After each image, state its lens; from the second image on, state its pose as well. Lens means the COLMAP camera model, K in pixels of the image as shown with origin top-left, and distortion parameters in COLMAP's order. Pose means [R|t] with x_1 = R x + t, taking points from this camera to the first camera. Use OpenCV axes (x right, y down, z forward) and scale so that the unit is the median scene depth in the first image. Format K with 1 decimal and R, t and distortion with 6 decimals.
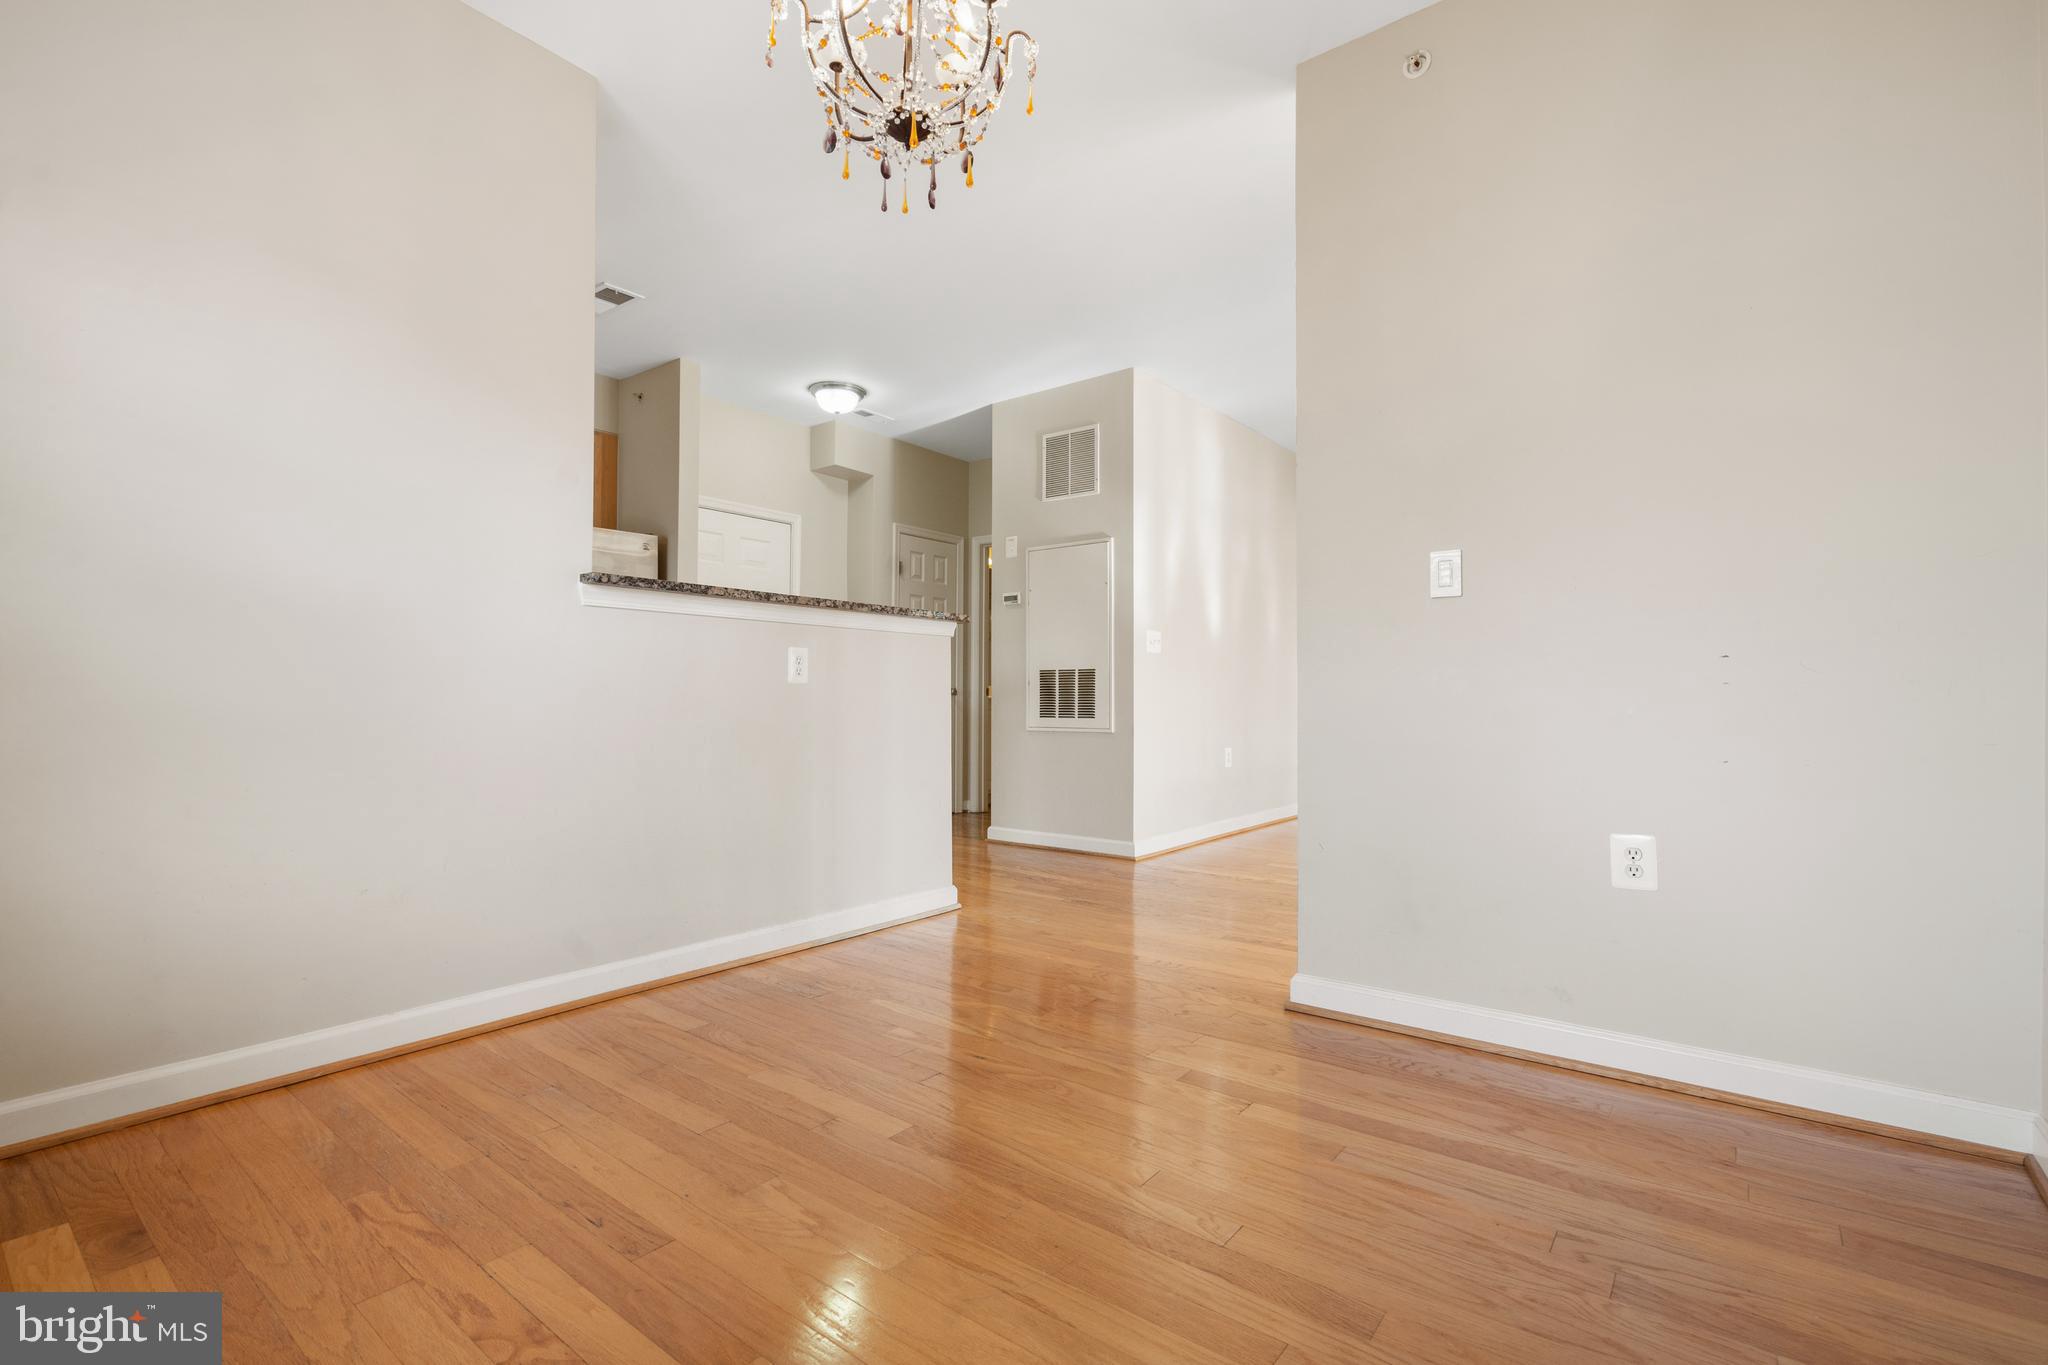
lens RADIAL K [[930.1, 0, 1019.9], [0, 930.1, 679.2], [0, 0, 1]] dist [-0.010374, 0.000245]
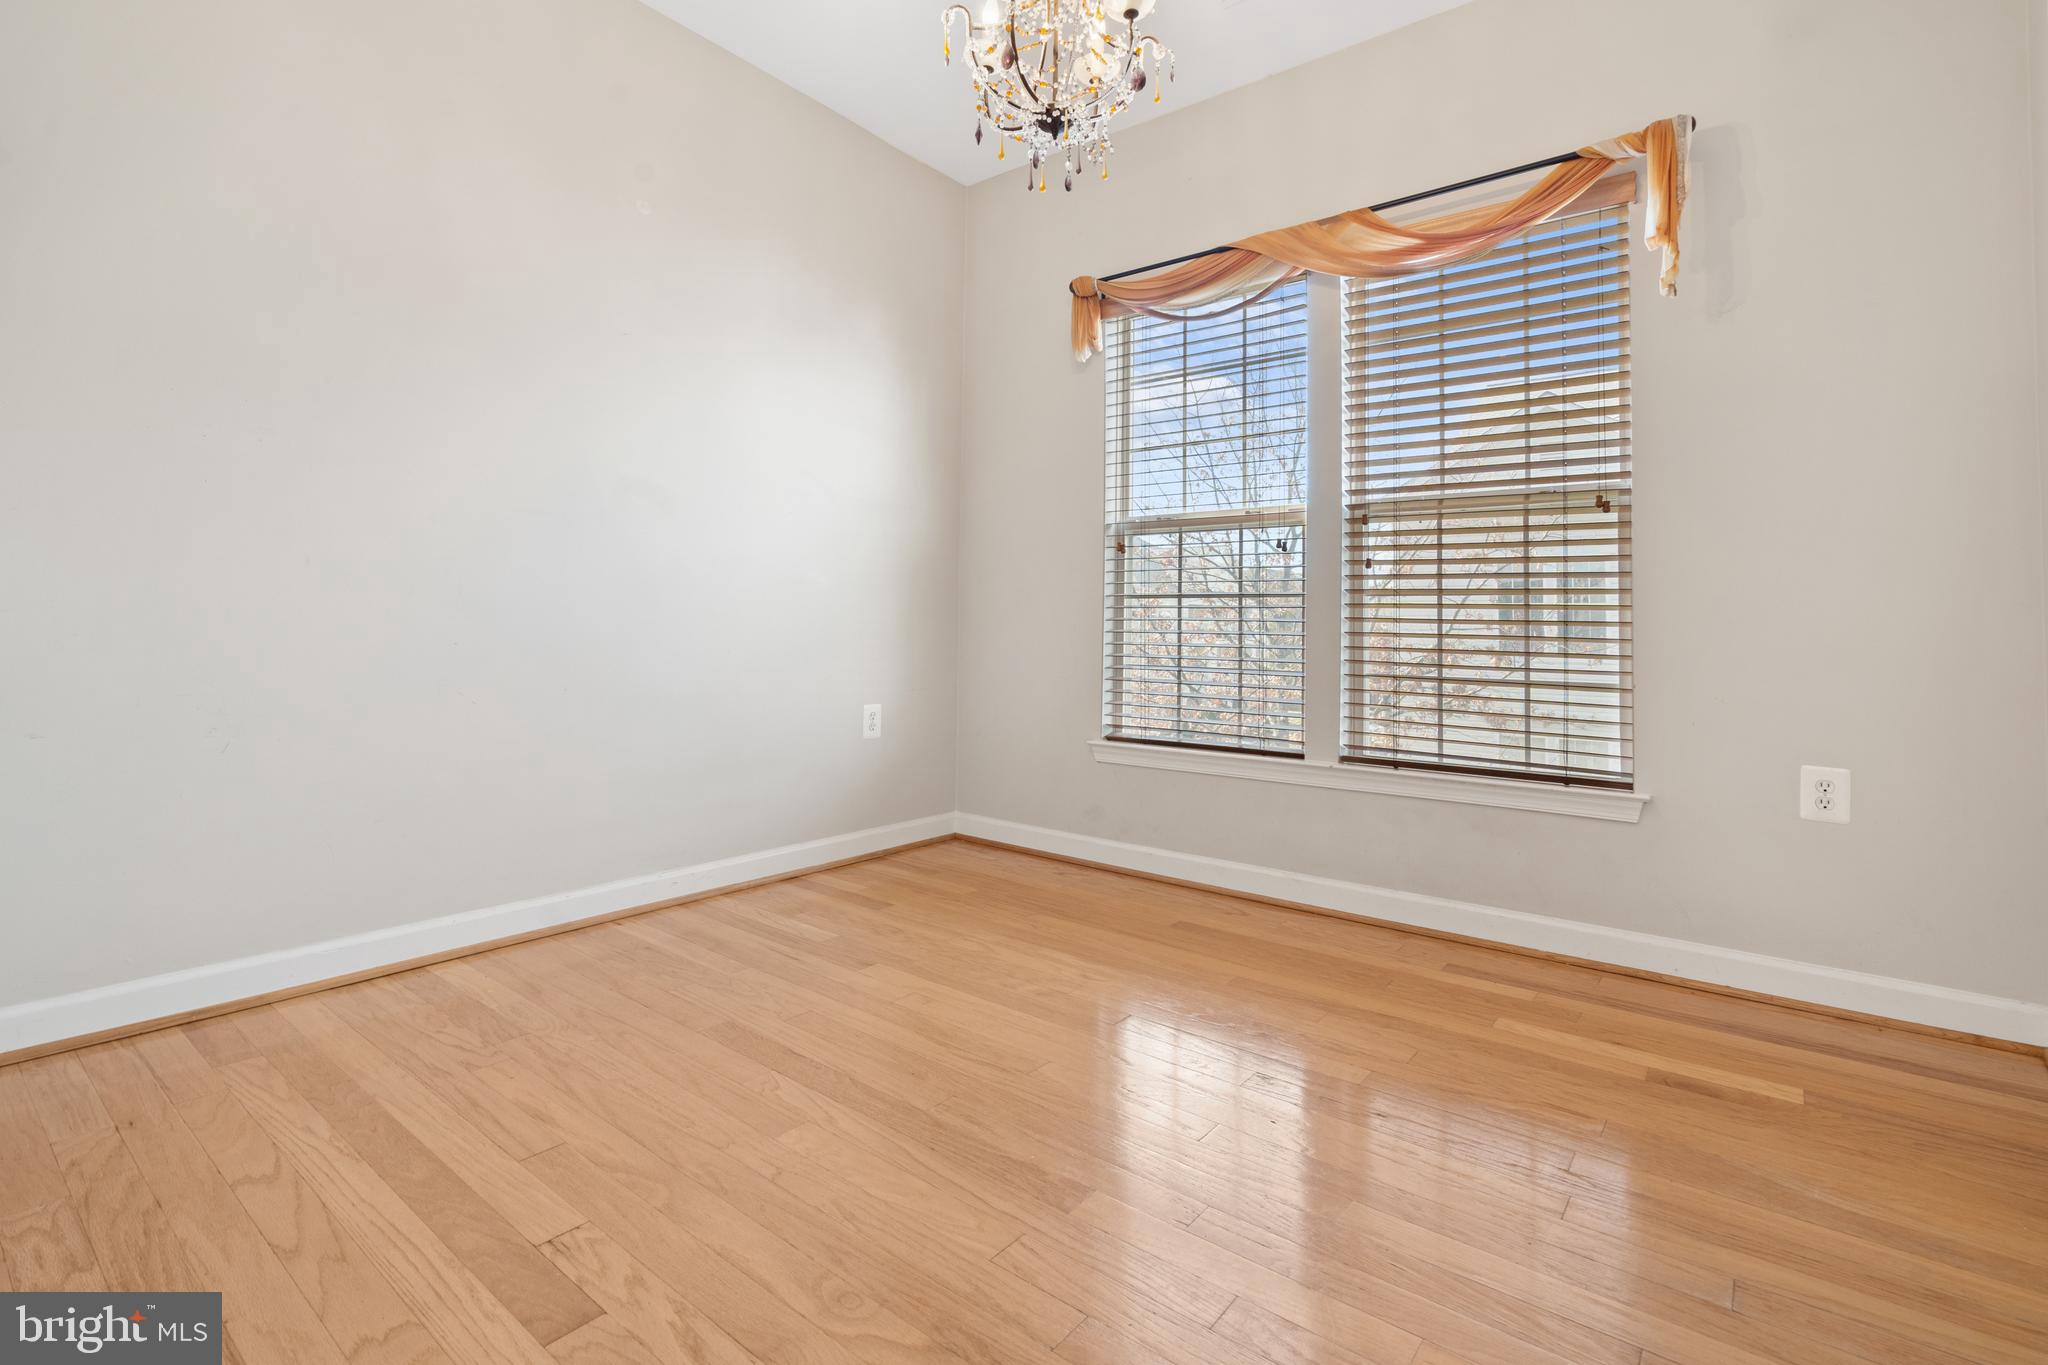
lens RADIAL K [[930.1, 0, 1019.9], [0, 930.1, 679.2], [0, 0, 1]] dist [-0.010374, 0.000245]
pose [[-0.999837, -0.017884, 0.002395, -0.082431], [-0.017811, 0.999459, 0.027665, 0.062805], [-0.002888, 0.027618, -0.999614, 1.950202]]
